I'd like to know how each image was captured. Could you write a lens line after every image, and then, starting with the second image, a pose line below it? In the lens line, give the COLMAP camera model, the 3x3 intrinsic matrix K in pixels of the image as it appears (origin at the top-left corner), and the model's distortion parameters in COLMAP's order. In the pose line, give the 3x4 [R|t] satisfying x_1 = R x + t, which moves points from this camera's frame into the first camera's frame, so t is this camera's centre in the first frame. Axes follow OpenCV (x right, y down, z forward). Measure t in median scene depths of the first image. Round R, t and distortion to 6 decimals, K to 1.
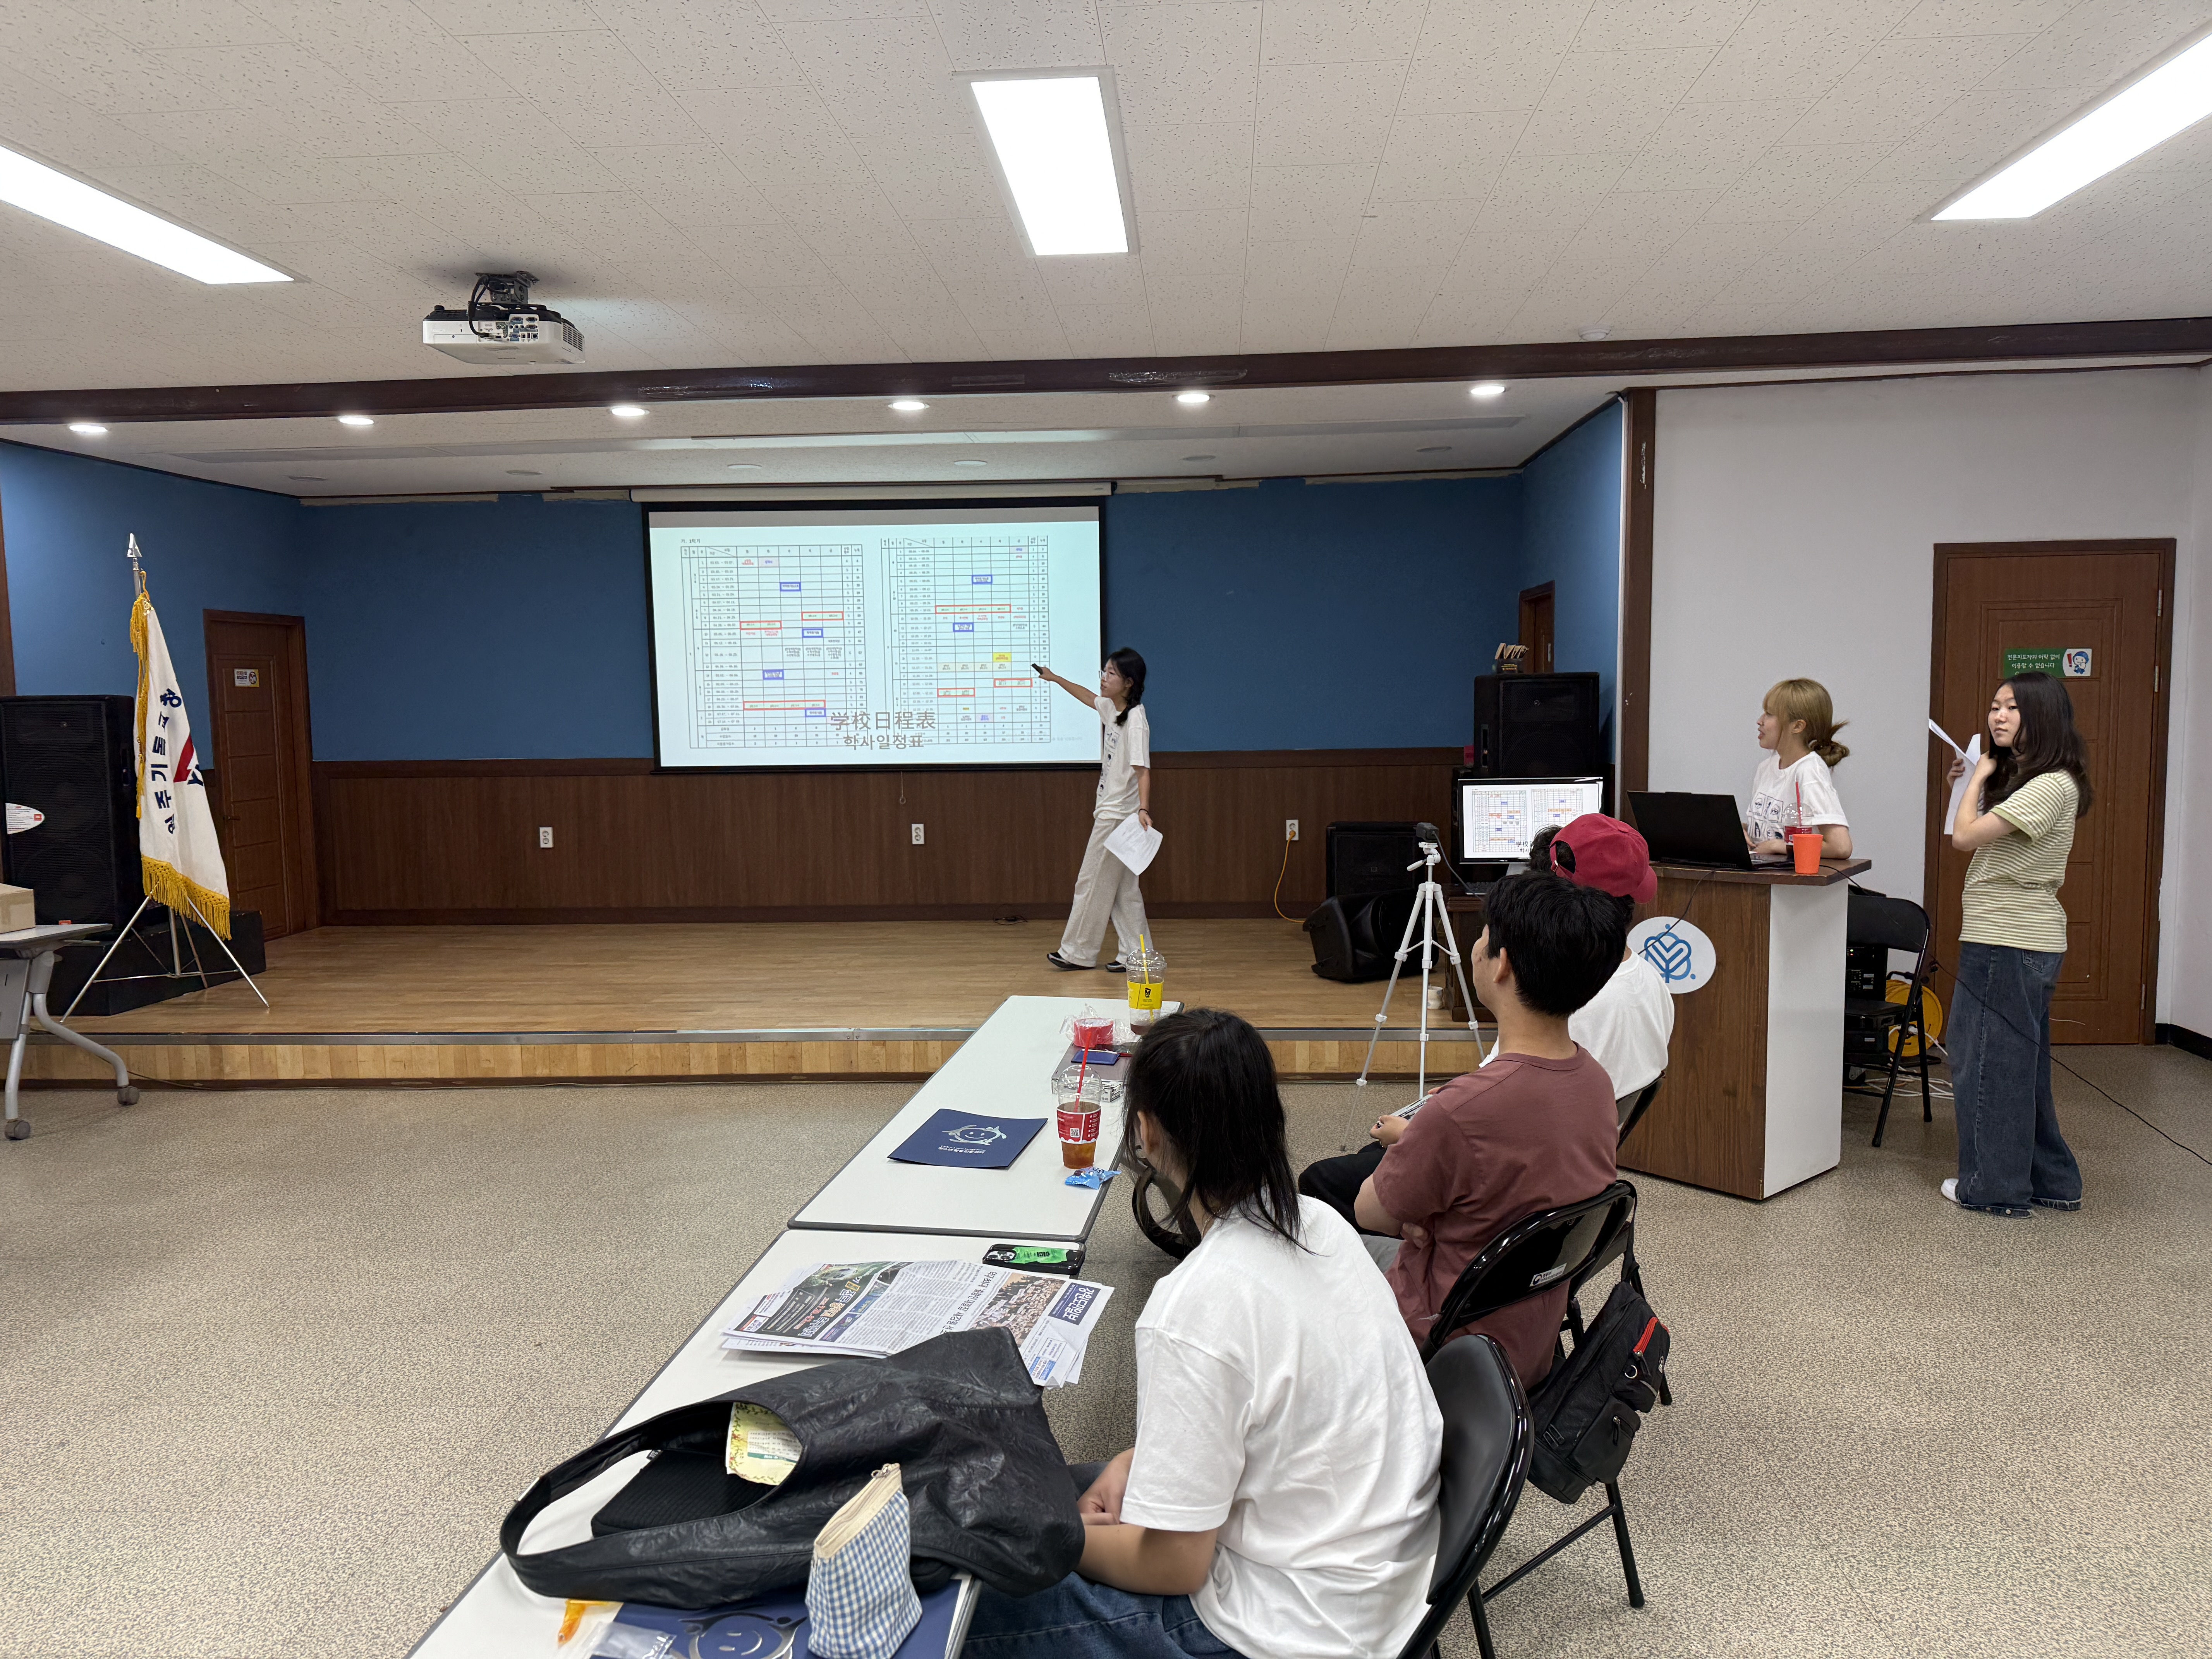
lens RADIAL K [[1564.6, 0, 1144.4], [0, 1564.6, 822.1], [0, 0, 1]] dist [0.017563, -0.026046]
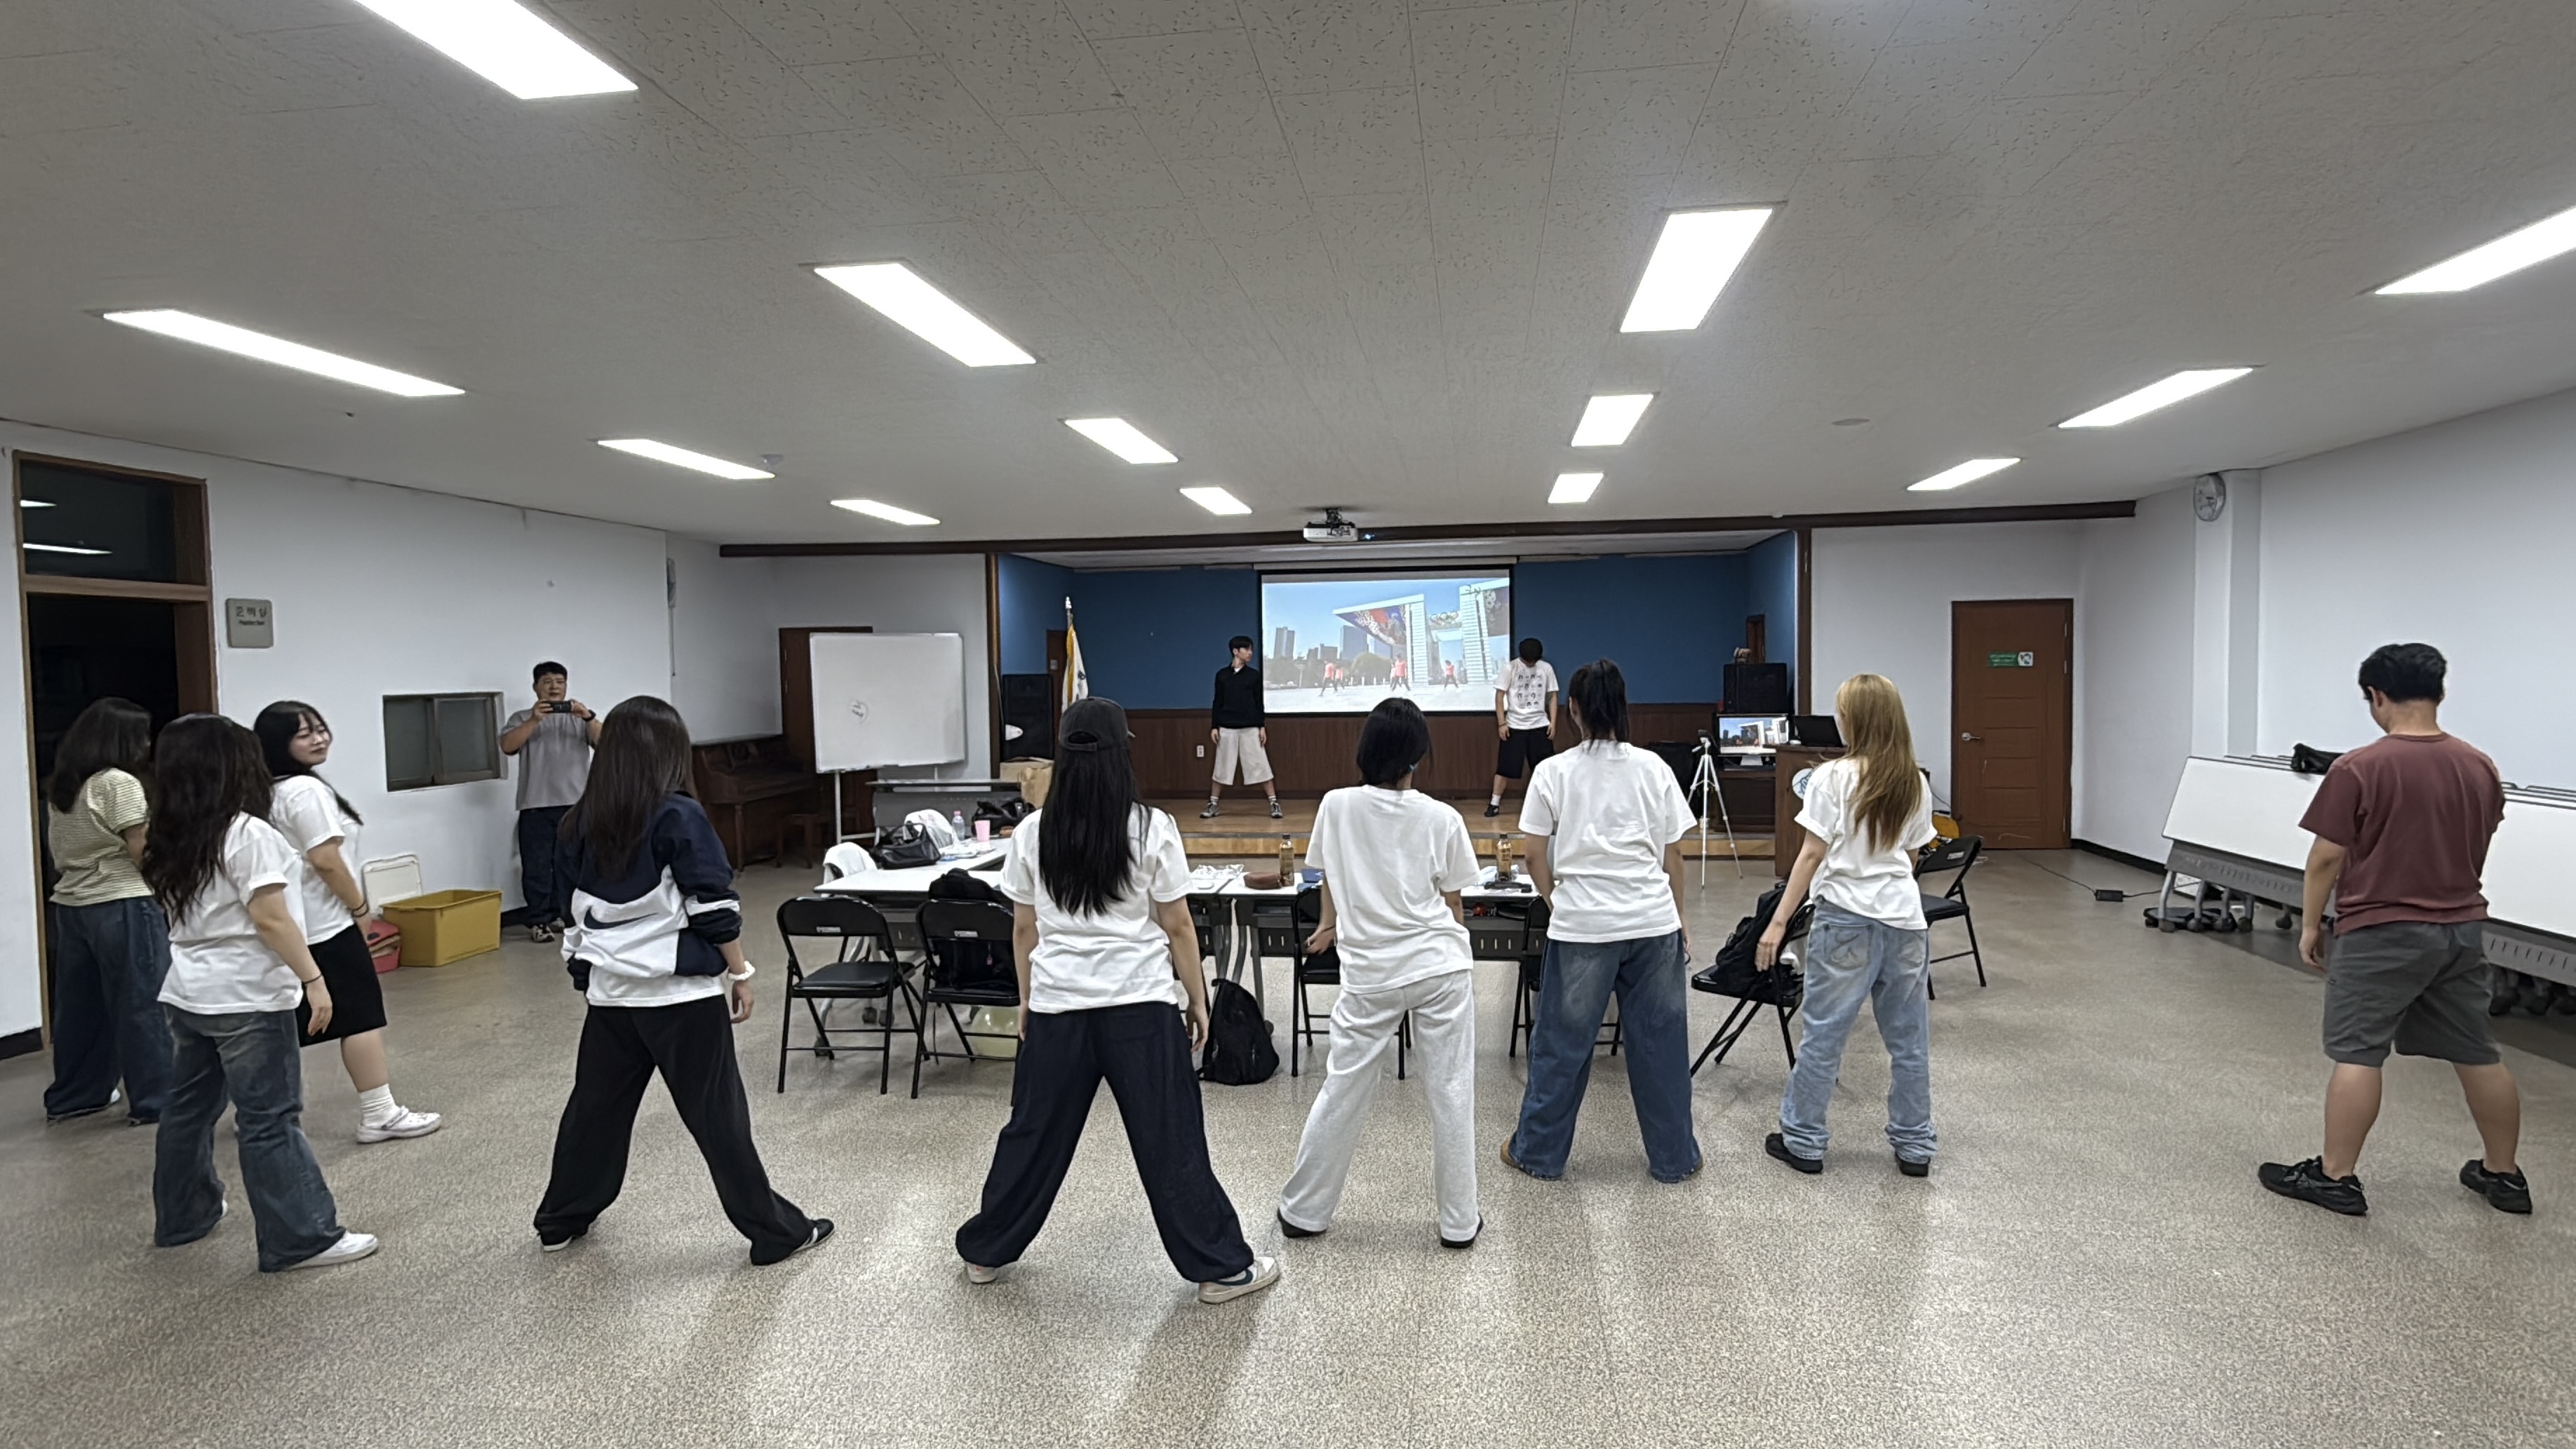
lens RADIAL K [[1372.7, 0, 1270.8], [0, 1372.7, 732.6], [0, 0, 1]] dist [-0.026741, -0.000268]
pose [[0.994747, 0.004755, -0.102250, -0.181484], [-0.008601, 0.999271, -0.037199, 0.062369], [0.101999, 0.037883, 0.994063, -0.779204]]
